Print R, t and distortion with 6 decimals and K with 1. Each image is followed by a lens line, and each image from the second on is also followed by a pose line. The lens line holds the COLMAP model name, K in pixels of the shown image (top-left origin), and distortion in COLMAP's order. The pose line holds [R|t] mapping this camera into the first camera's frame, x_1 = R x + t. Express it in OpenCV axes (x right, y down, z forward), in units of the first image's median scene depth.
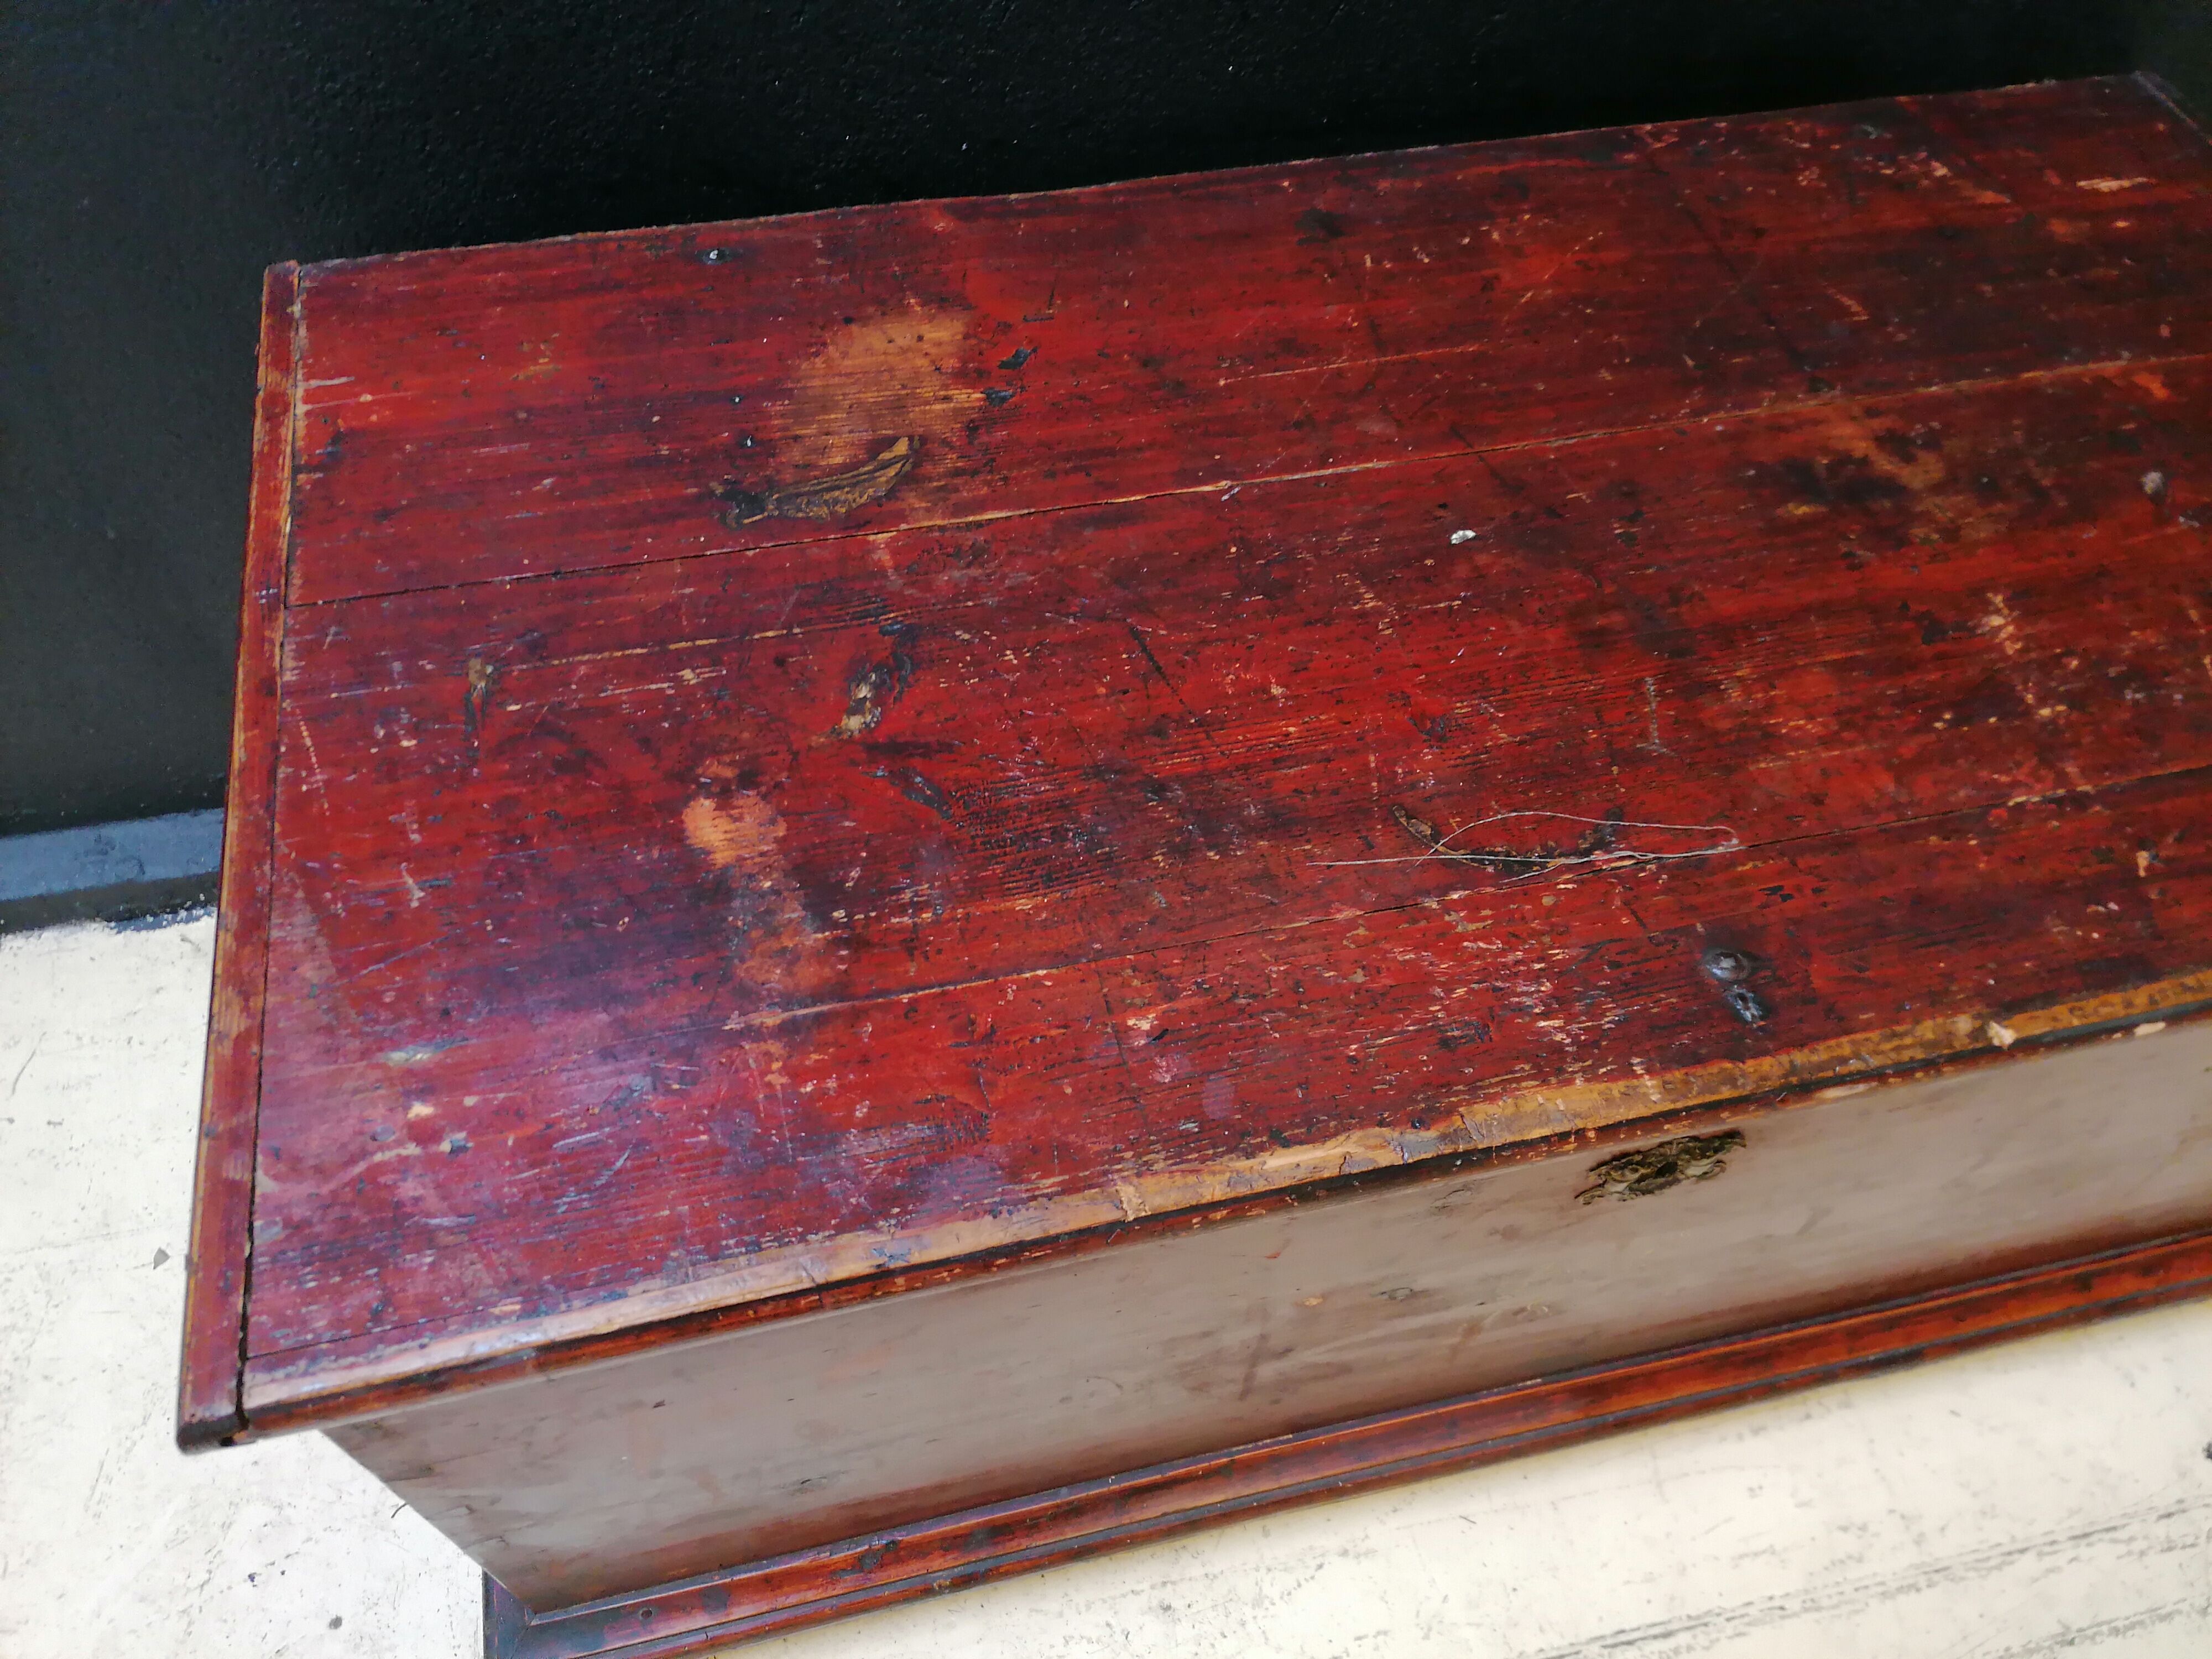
lens RADIAL K [[1659.9, 0, 1106.4], [0, 1659.9, 837.3], [0, 0, 1]] dist [0.090045, -0.106977]
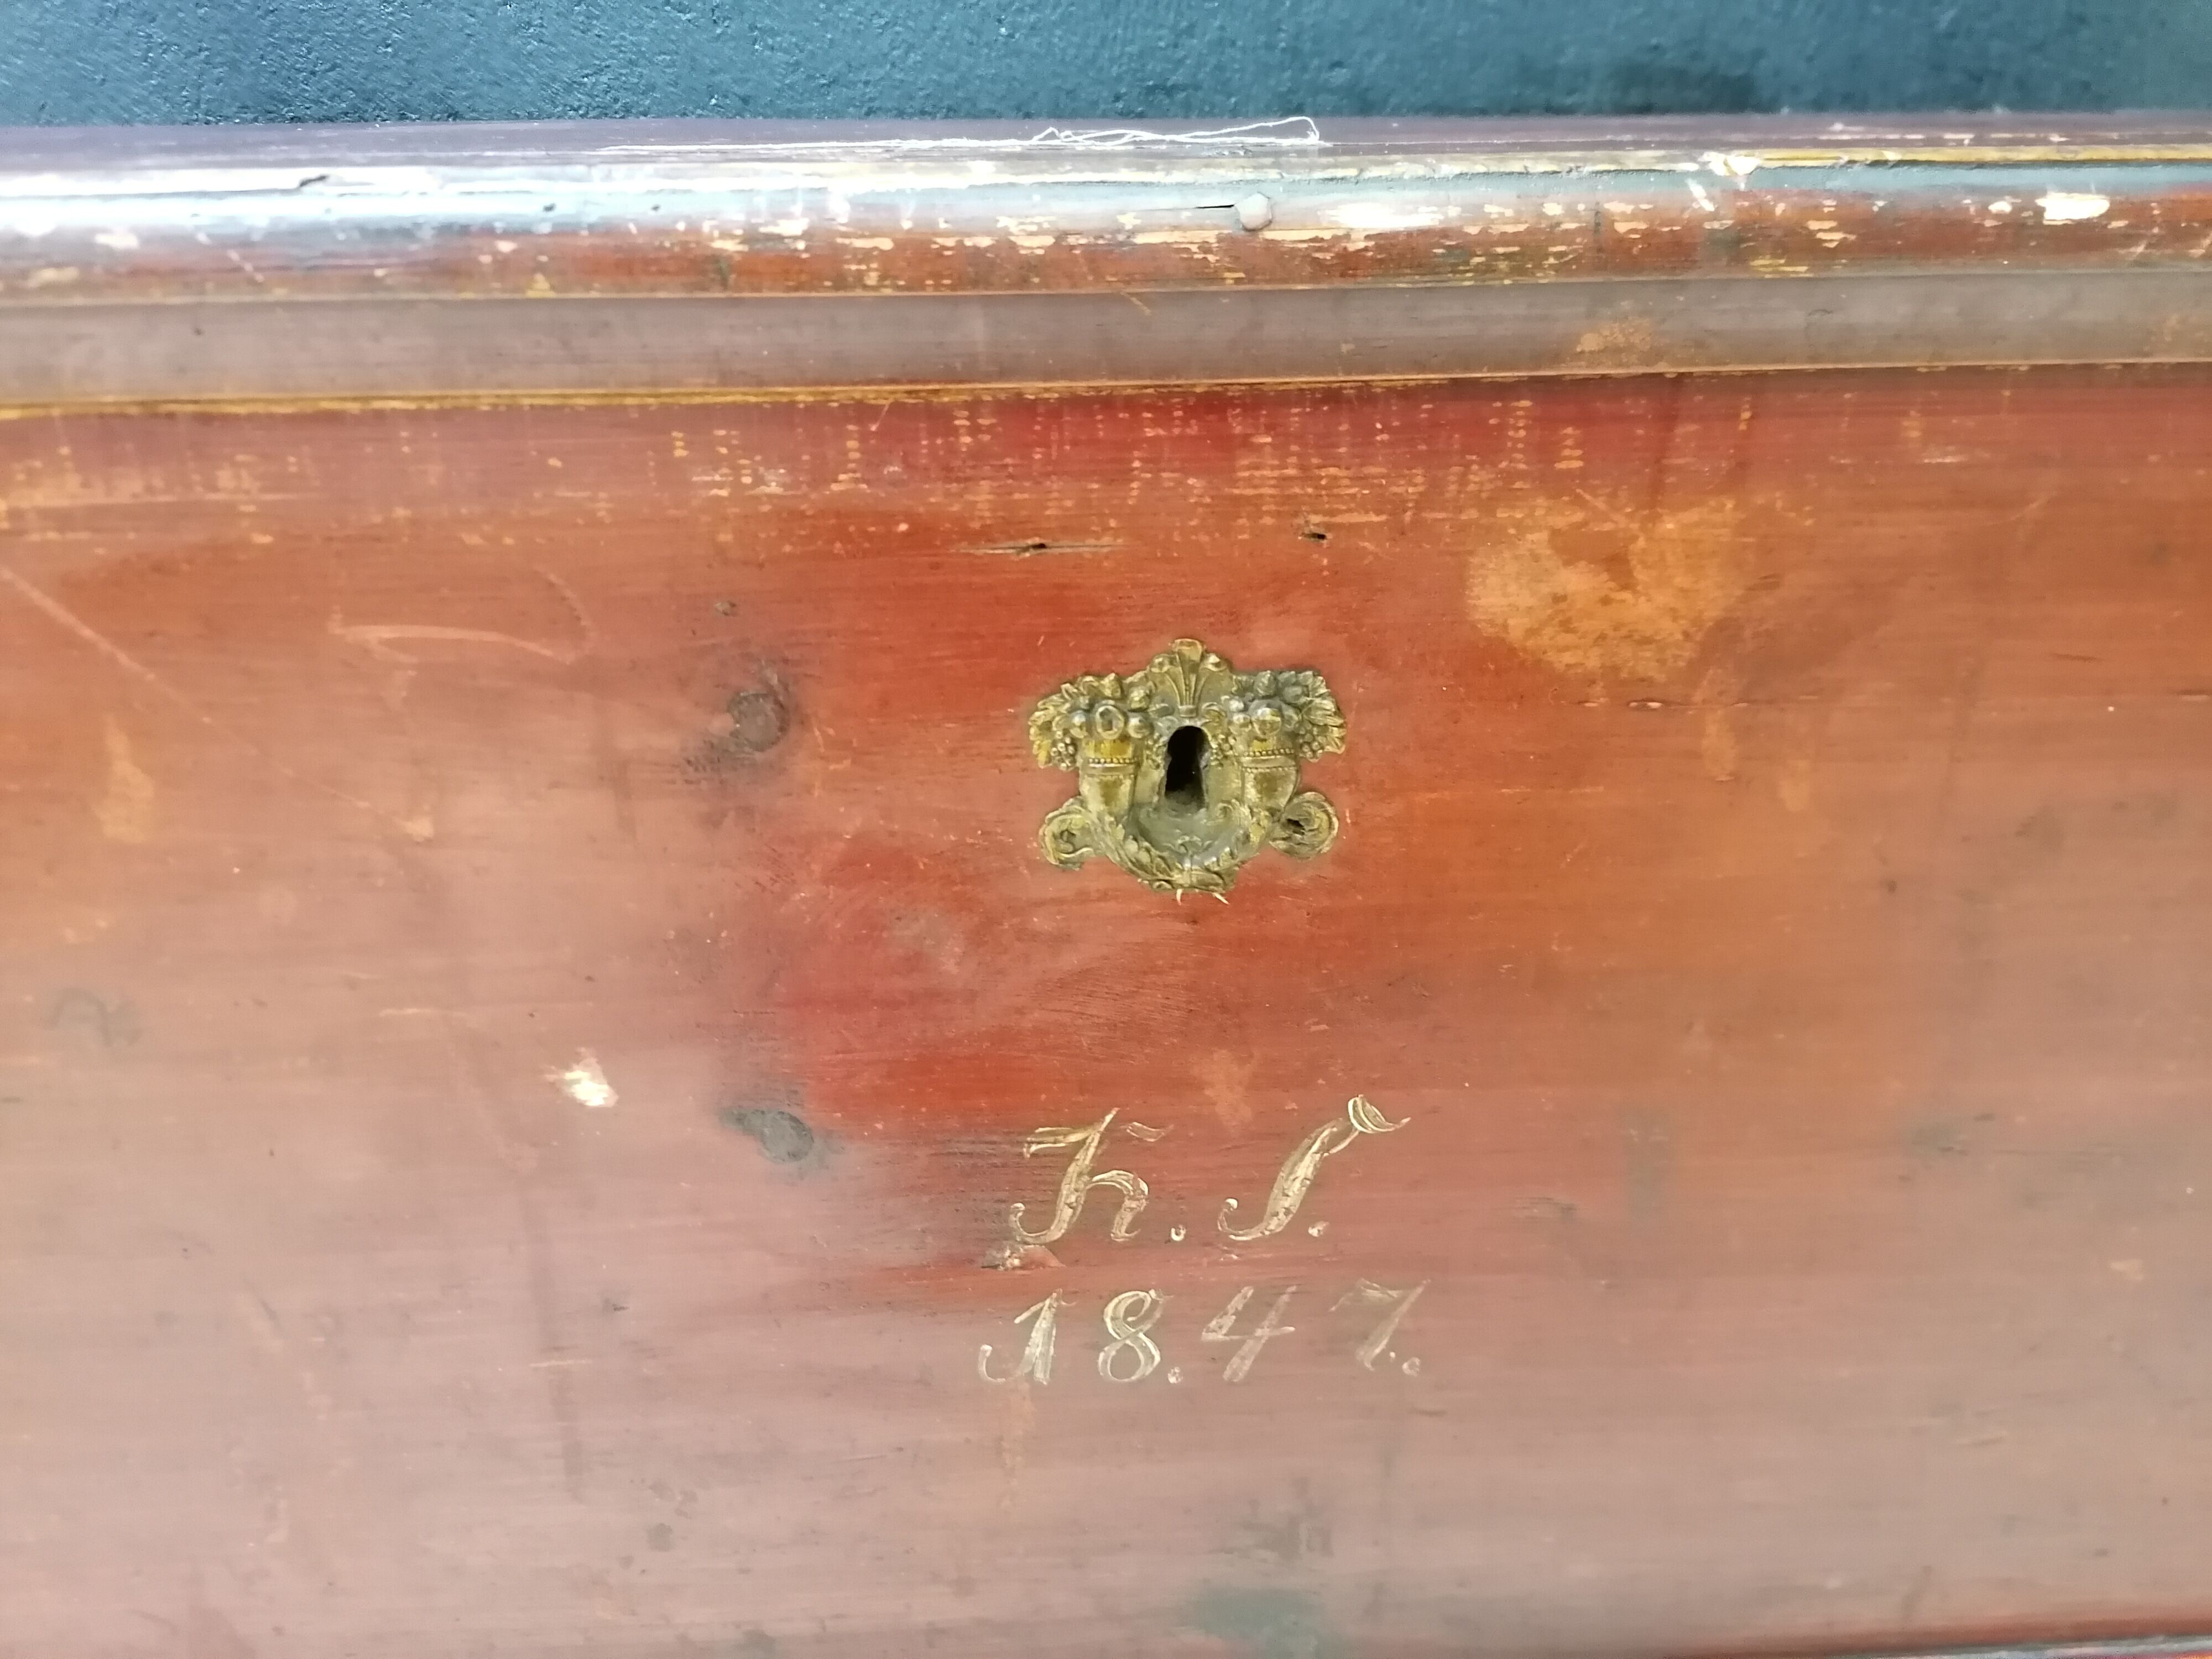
lens RADIAL K [[1665.7, 0, 1105.2], [0, 1665.7, 832.0], [0, 0, 1]] dist [0.103211, -0.134694]
pose [[0.983879, 0.034862, -0.175402, 0.321967], [-0.116616, 0.868664, -0.481481, 0.382108], [0.135580, 0.494174, 0.858726, 0.449128]]
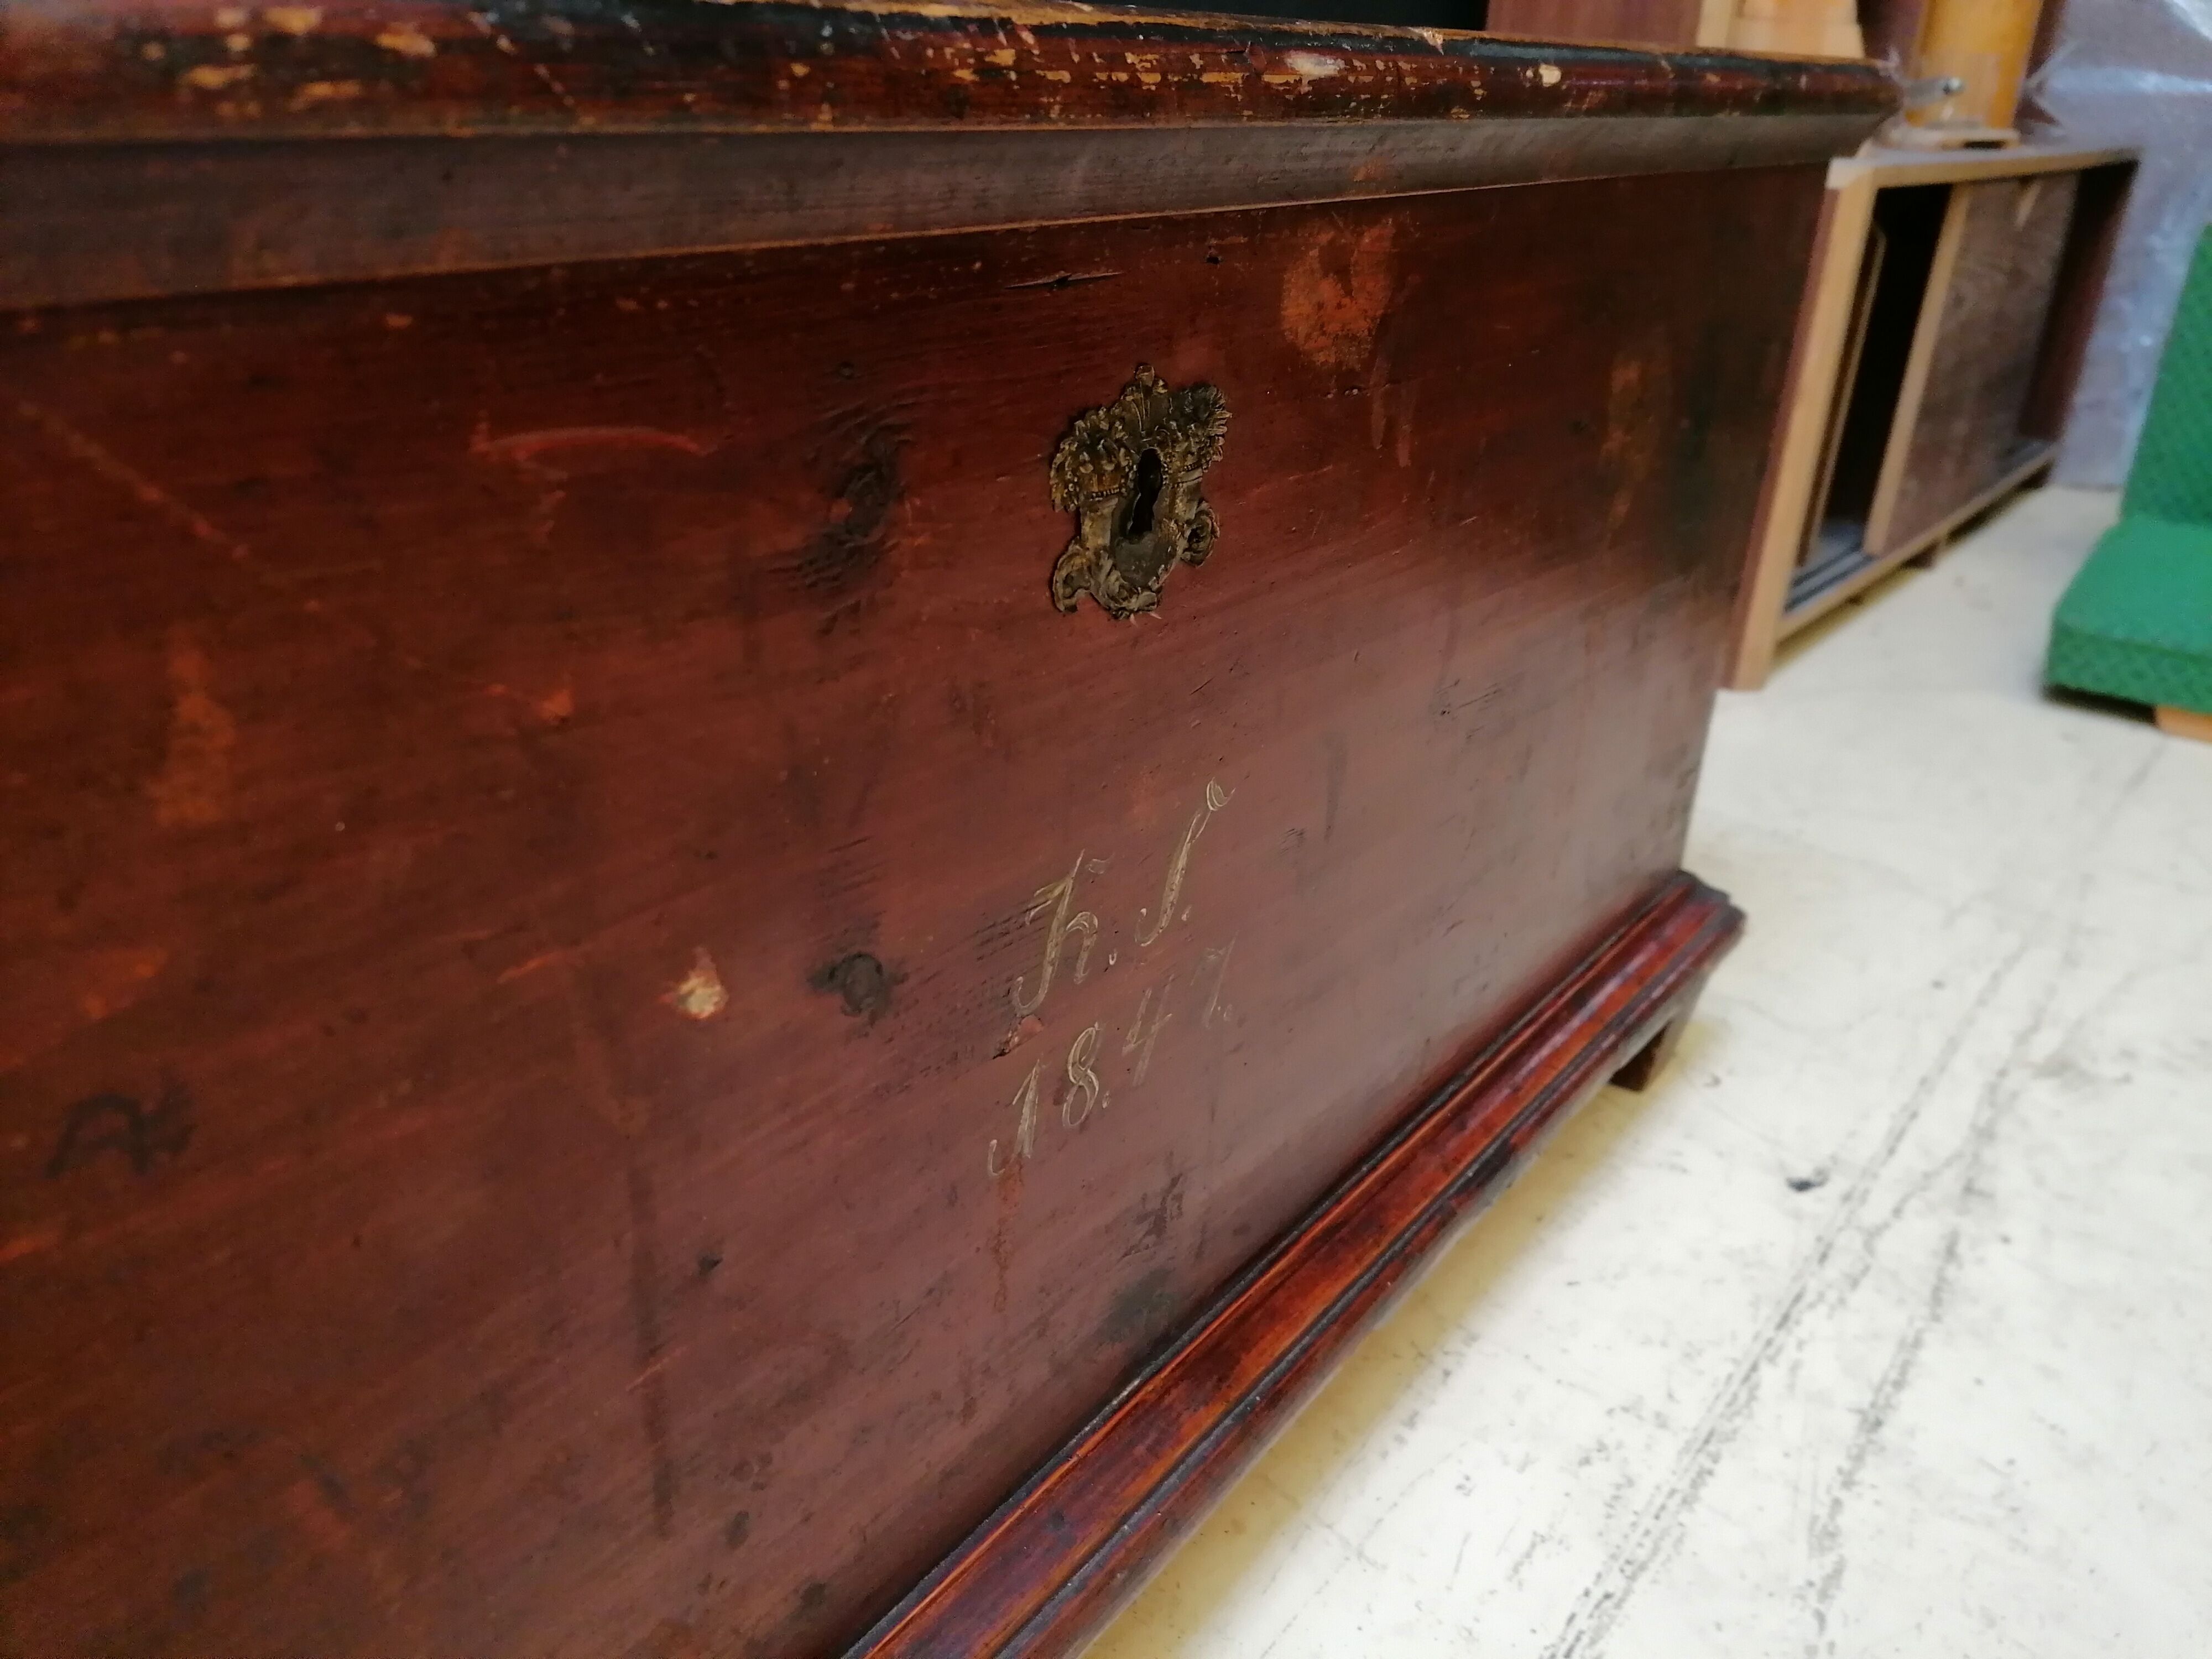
lens RADIAL K [[1658.9, 0, 1113.0], [0, 1658.9, 830.7], [0, 0, 1]] dist [0.124433, -0.176942]
pose [[0.768278, -0.272627, 0.579158, -0.033686], [0.512847, 0.803593, -0.302038, 0.372510], [-0.383064, 0.529068, 0.757198, 0.510304]]
